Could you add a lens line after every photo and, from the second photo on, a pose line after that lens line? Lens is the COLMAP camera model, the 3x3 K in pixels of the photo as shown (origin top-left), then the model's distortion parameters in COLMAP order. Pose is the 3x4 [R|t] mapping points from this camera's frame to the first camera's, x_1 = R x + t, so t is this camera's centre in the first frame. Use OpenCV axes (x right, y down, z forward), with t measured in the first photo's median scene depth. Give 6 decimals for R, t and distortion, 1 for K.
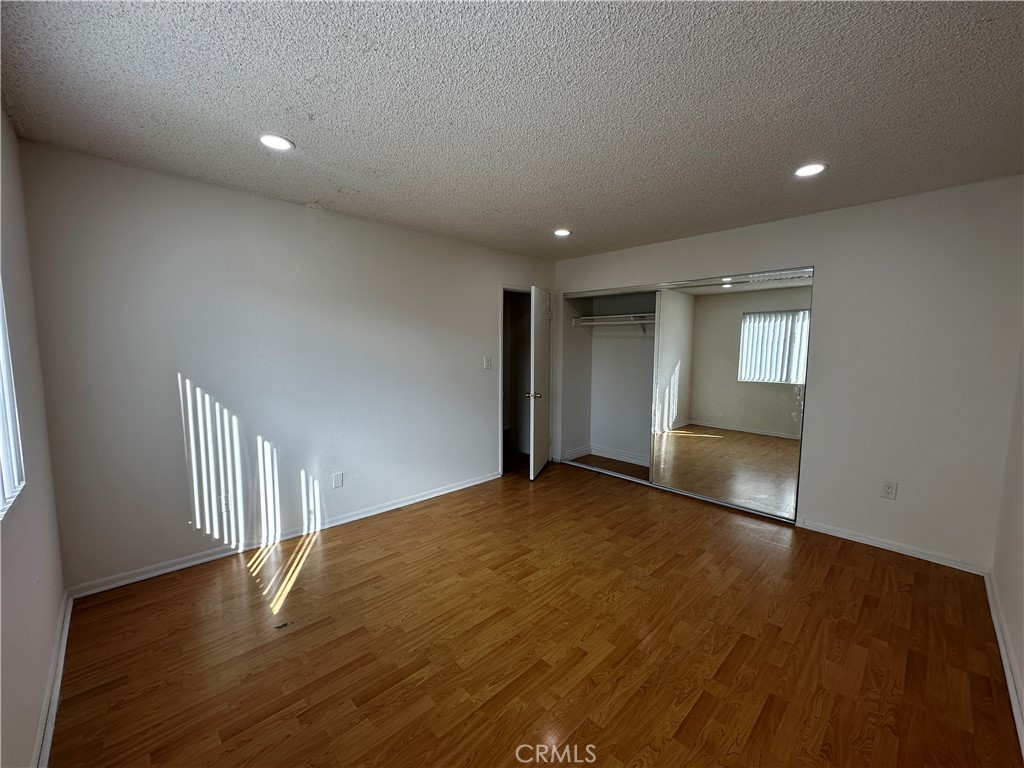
lens RADIAL K [[409.8, 0, 511.0], [0, 409.8, 387.8], [0, 0, 1]] dist [-0.002338, -0.000081]
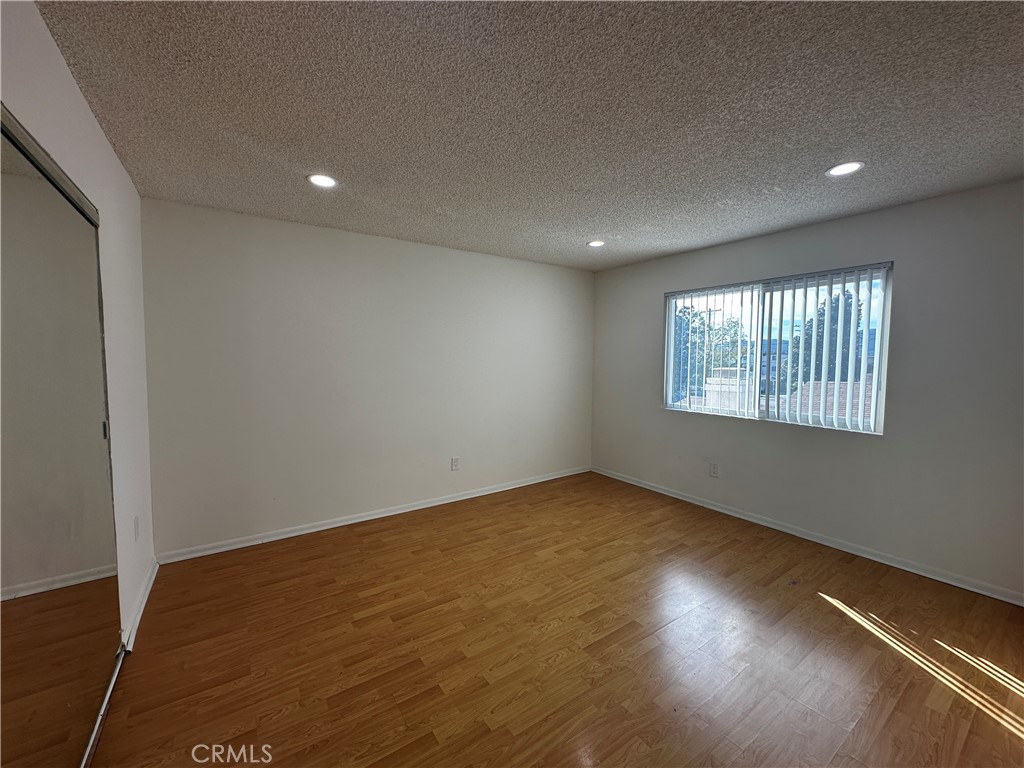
lens RADIAL K [[409.8, 0, 511.9], [0, 409.8, 384.2], [0, 0, 1]] dist [-0.002338, -0.000081]
pose [[-0.986844, -0.022383, 0.160116, 0.094904], [0.004613, 0.986069, 0.166275, -0.209594], [-0.161607, 0.164826, -0.972993, 2.095988]]
